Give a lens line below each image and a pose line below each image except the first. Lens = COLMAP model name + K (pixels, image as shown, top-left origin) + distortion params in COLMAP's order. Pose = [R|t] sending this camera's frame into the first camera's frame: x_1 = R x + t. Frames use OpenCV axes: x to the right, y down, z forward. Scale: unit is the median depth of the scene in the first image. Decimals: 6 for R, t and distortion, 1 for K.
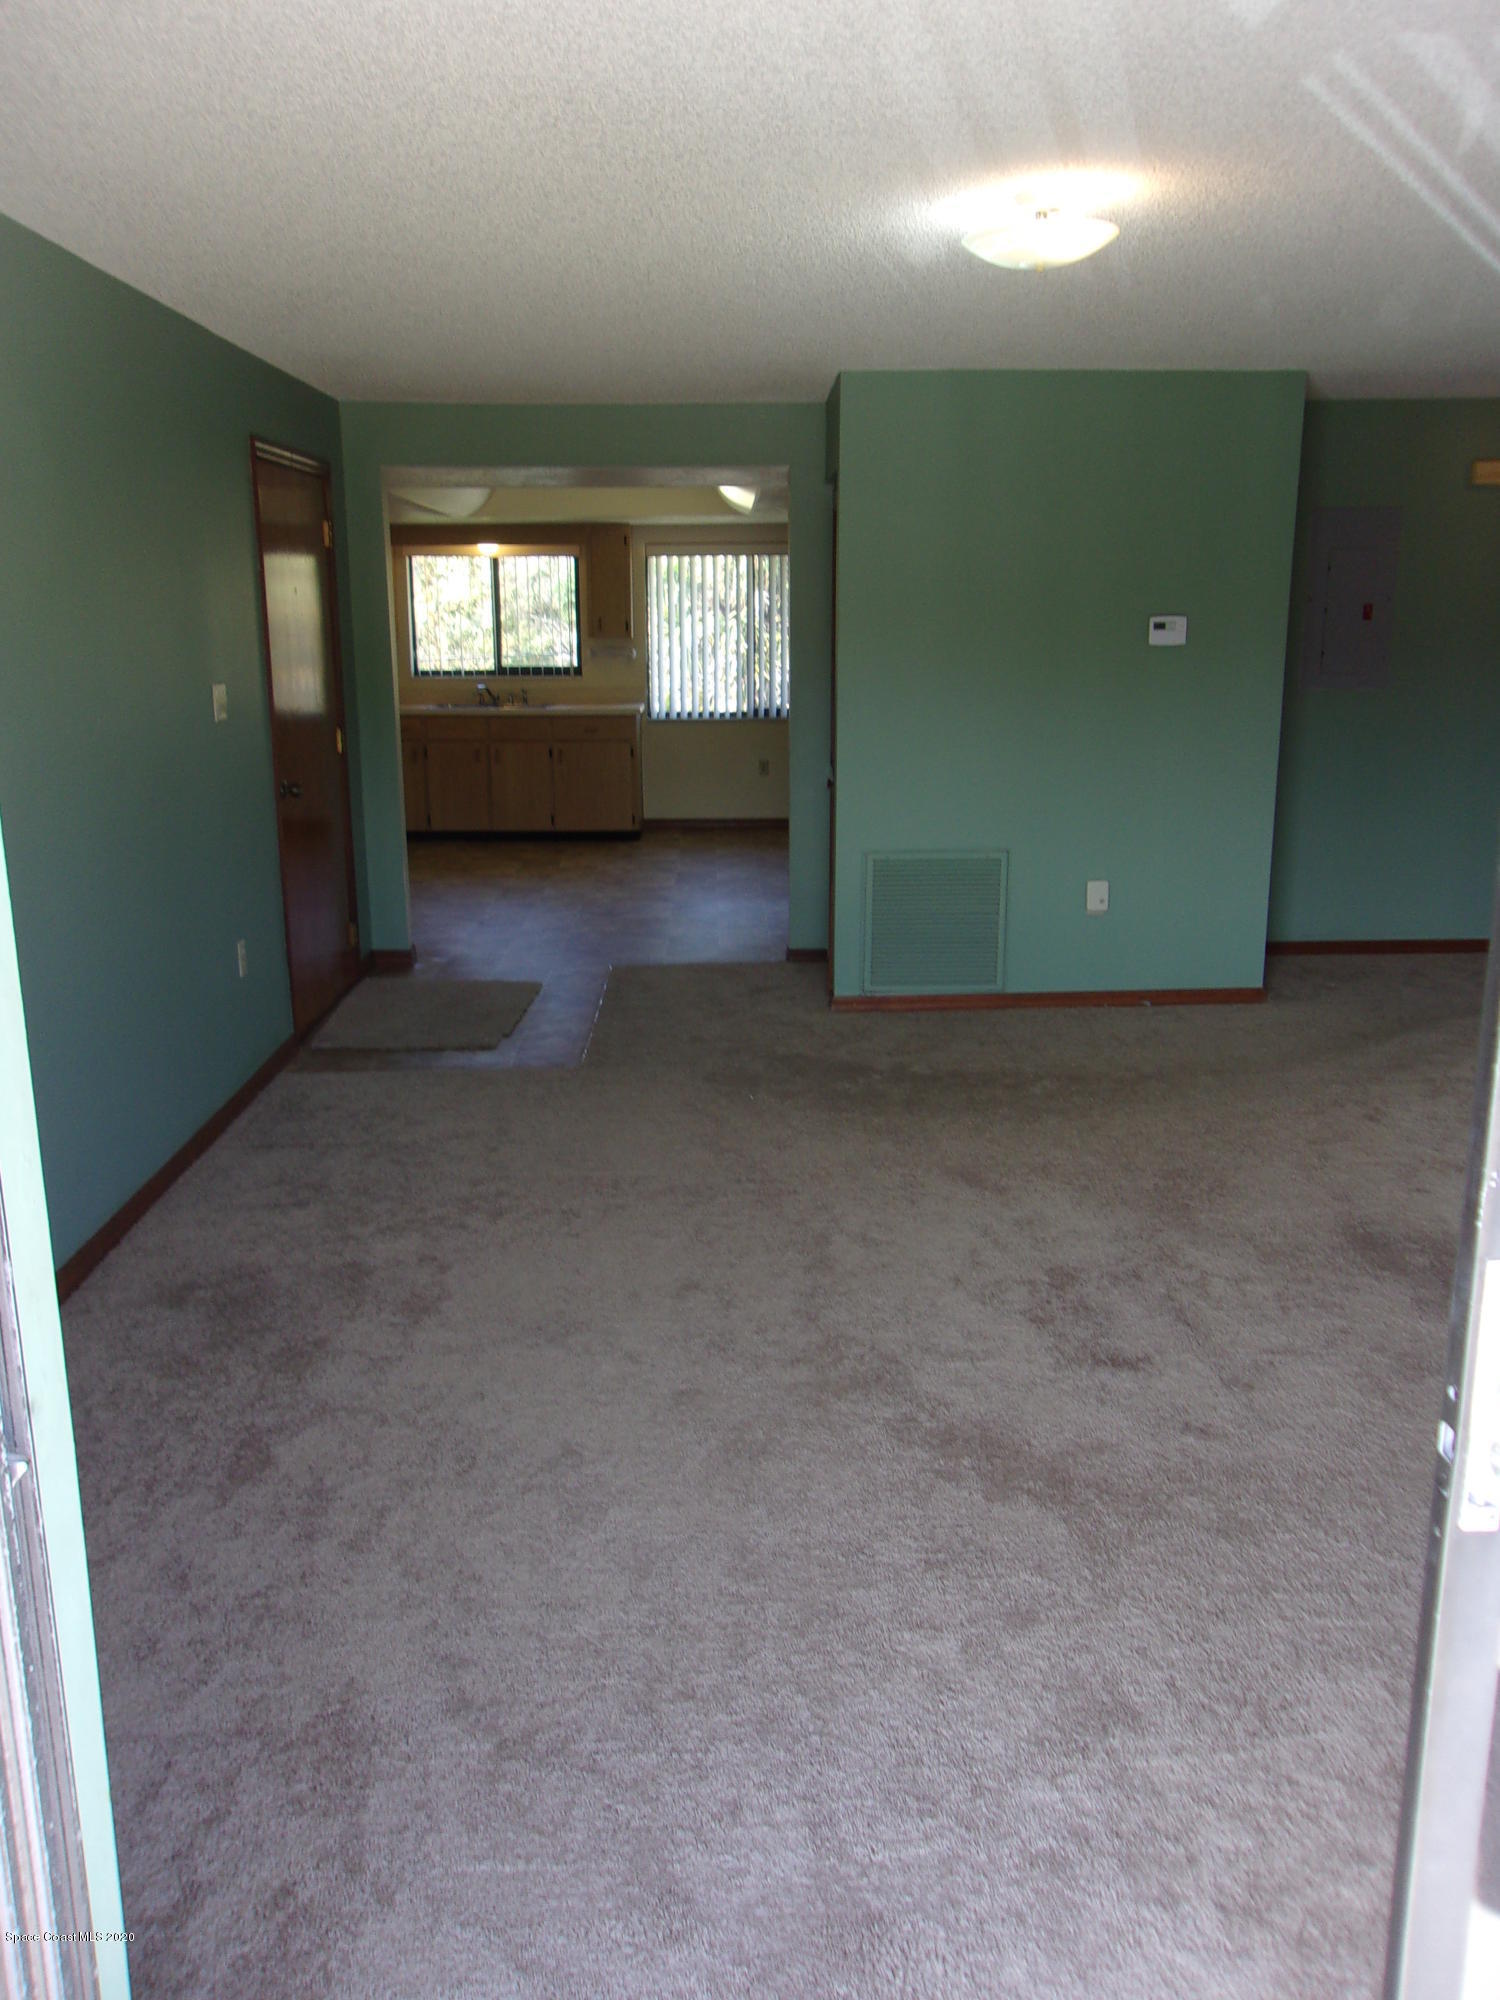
lens RADIAL K [[1592.8, 0, 750.0], [0, 1592.8, 1000.0], [0, 0, 1]] dist [-0.004981, 0.001885]
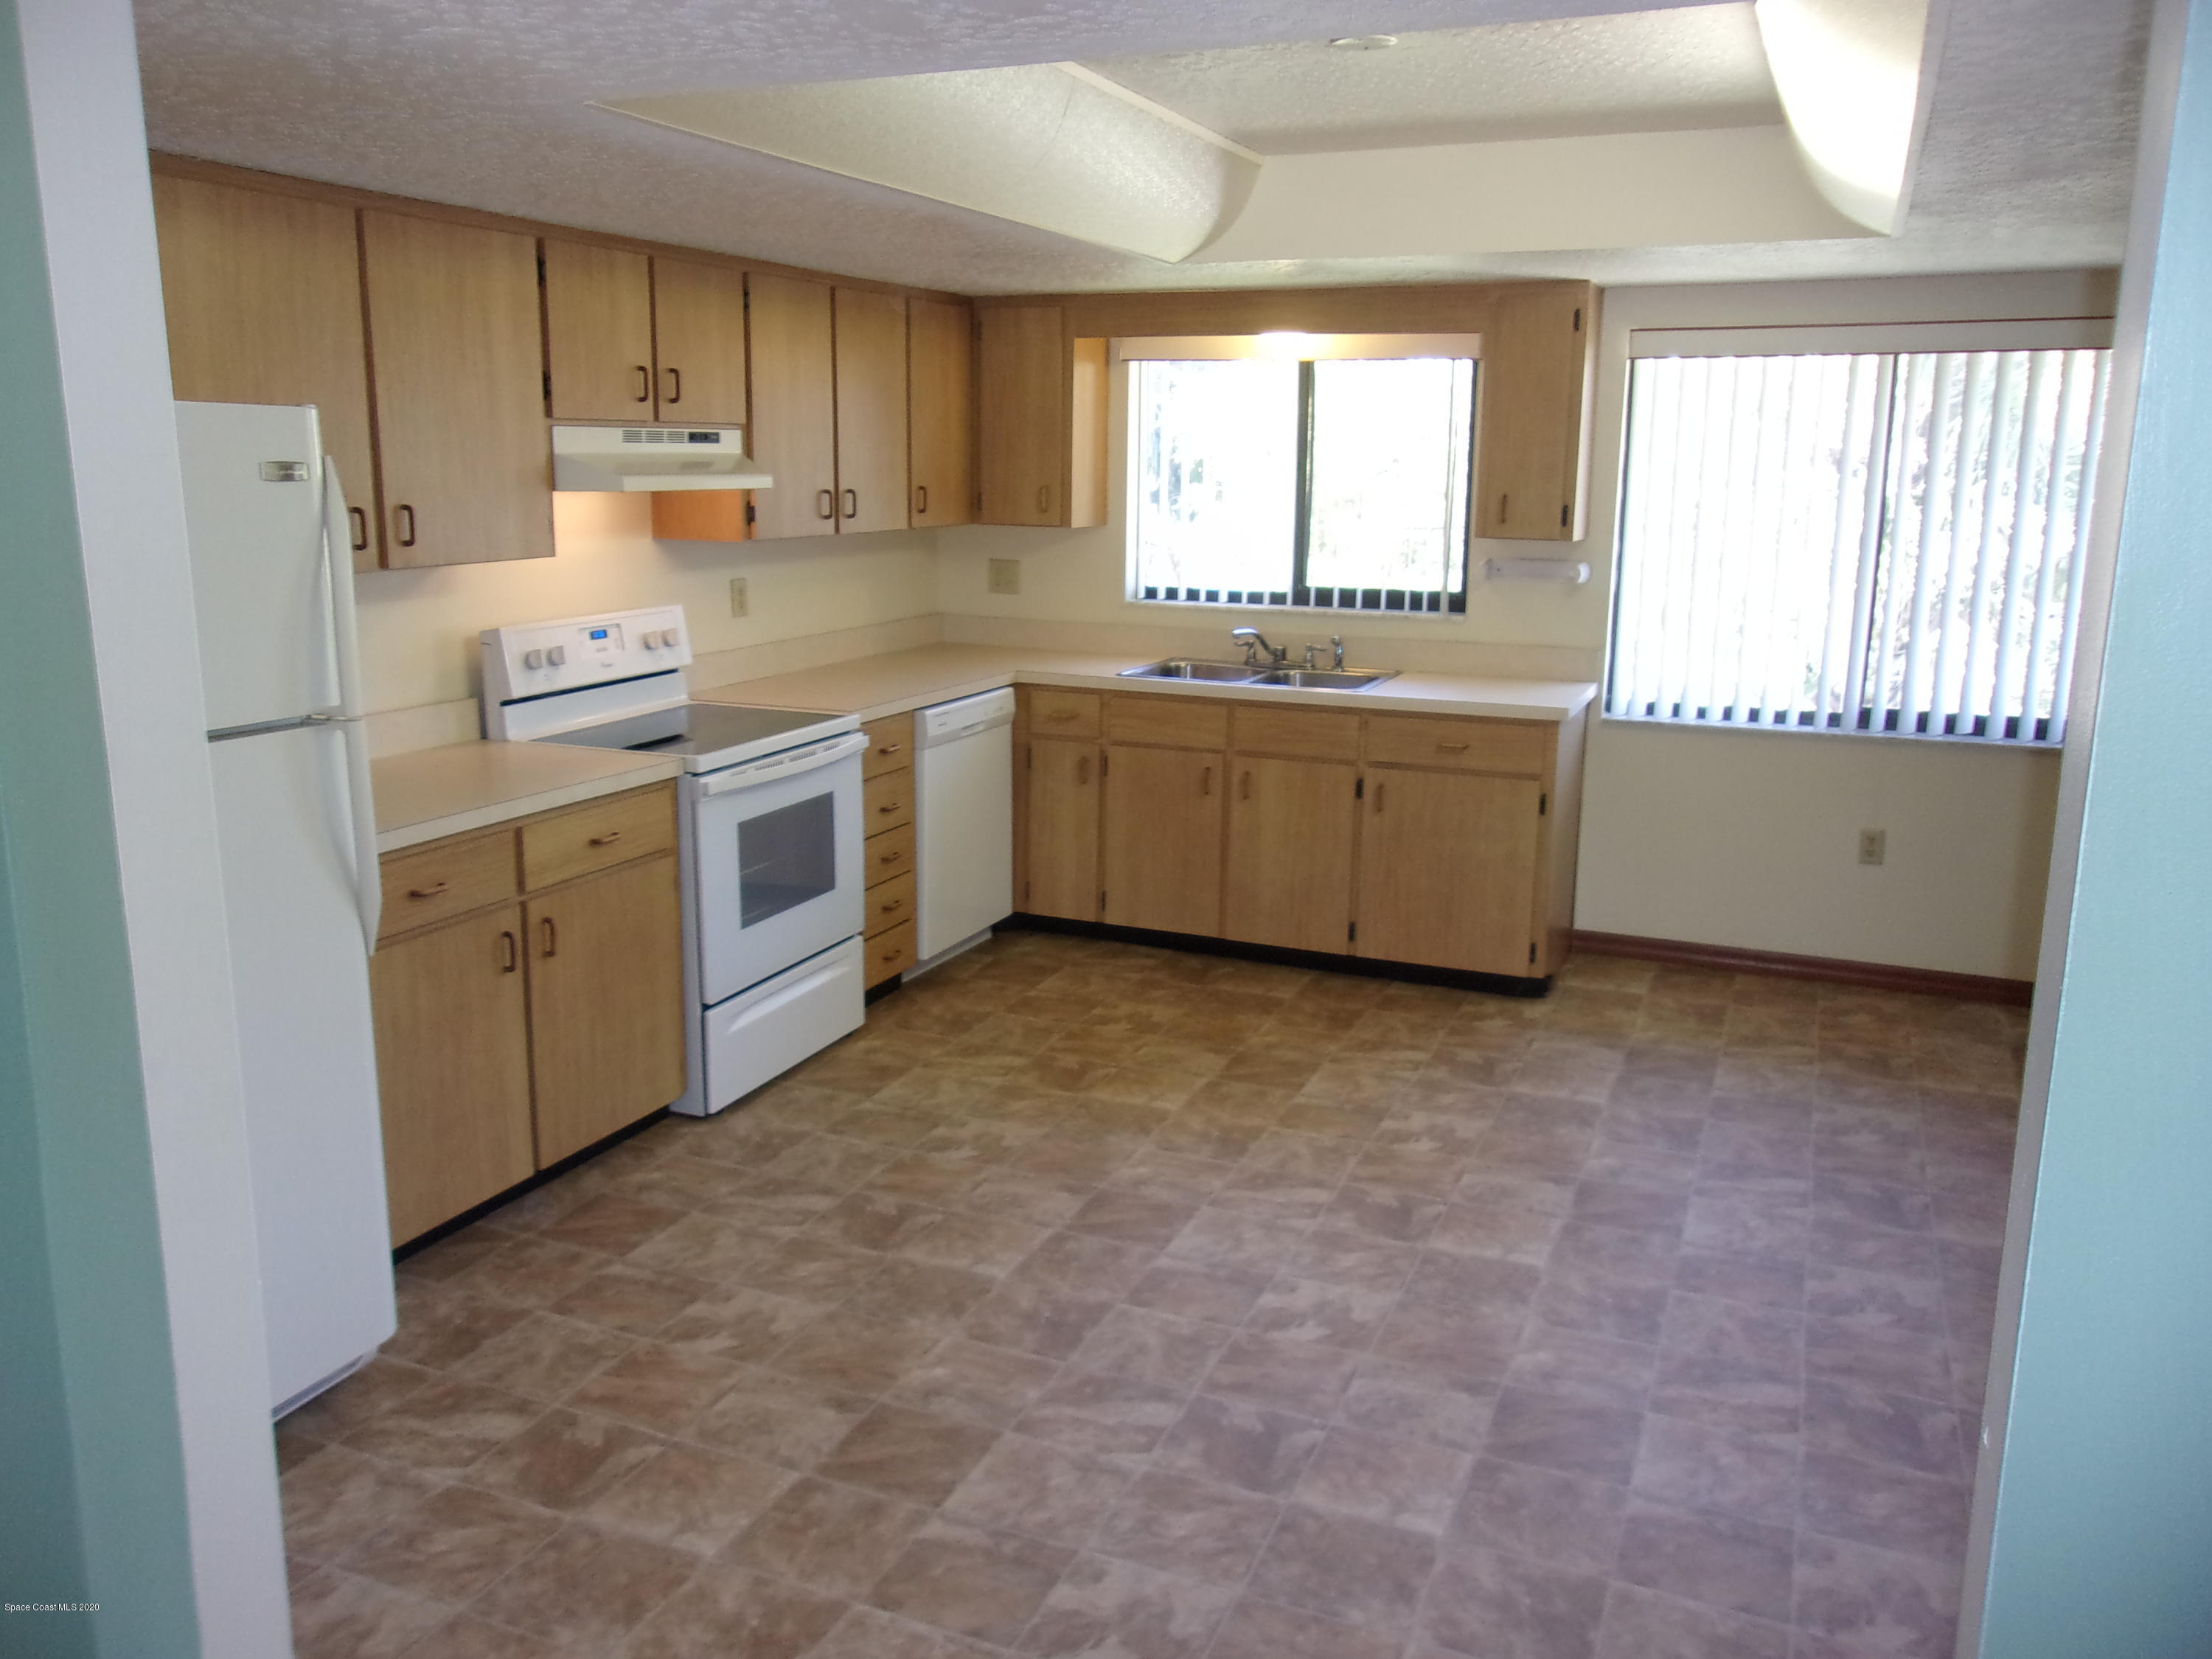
lens RADIAL K [[1761.6, 0, 1092.7], [0, 1761.6, 828.2], [0, 0, 1]] dist [-0.004981, 0.001885]
pose [[0.911065, 0.097160, -0.400650, 0.011557], [-0.107881, 0.994155, -0.004230, -0.215051], [0.397897, 0.047077, 0.916221, 0.823375]]
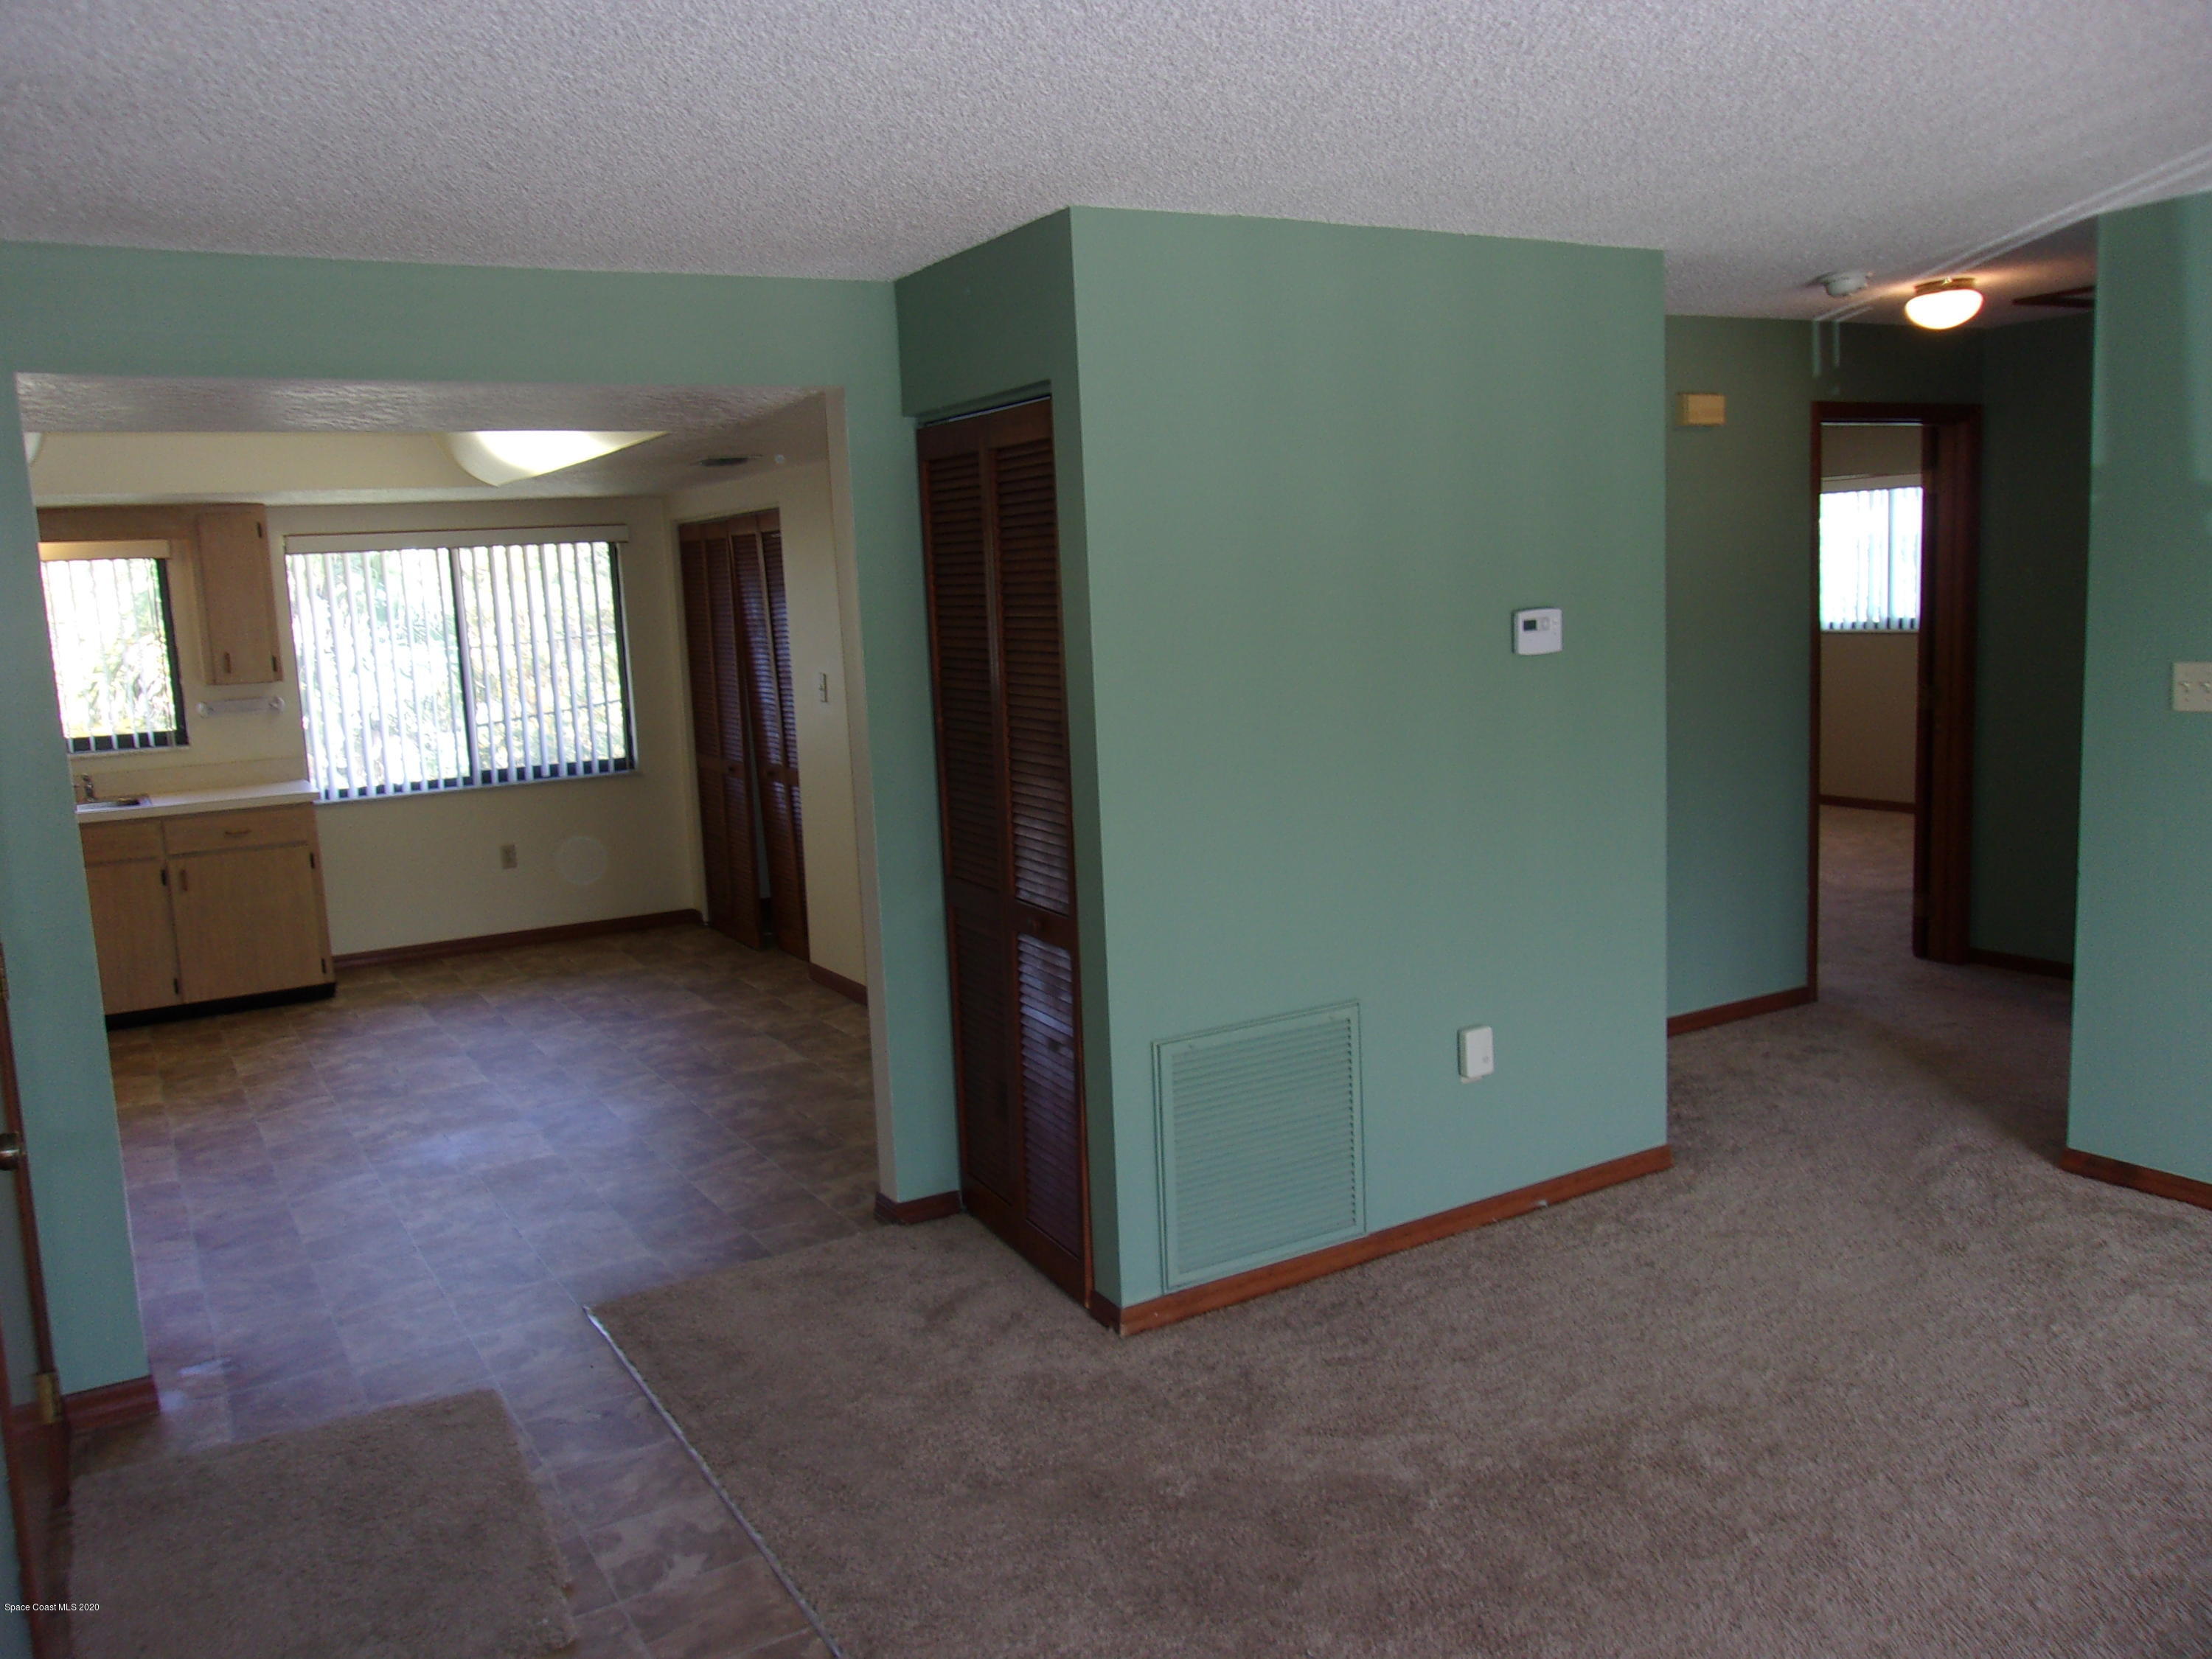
lens RADIAL K [[1768.6, 0, 1095.8], [0, 1768.6, 822.2], [0, 0, 1]] dist [-0.015418, 0.070017]
pose [[0.877139, -0.106954, 0.468175, -0.204820], [0.158746, 0.984656, -0.072473, -0.114748], [-0.453240, 0.137890, 0.880659, 0.399978]]
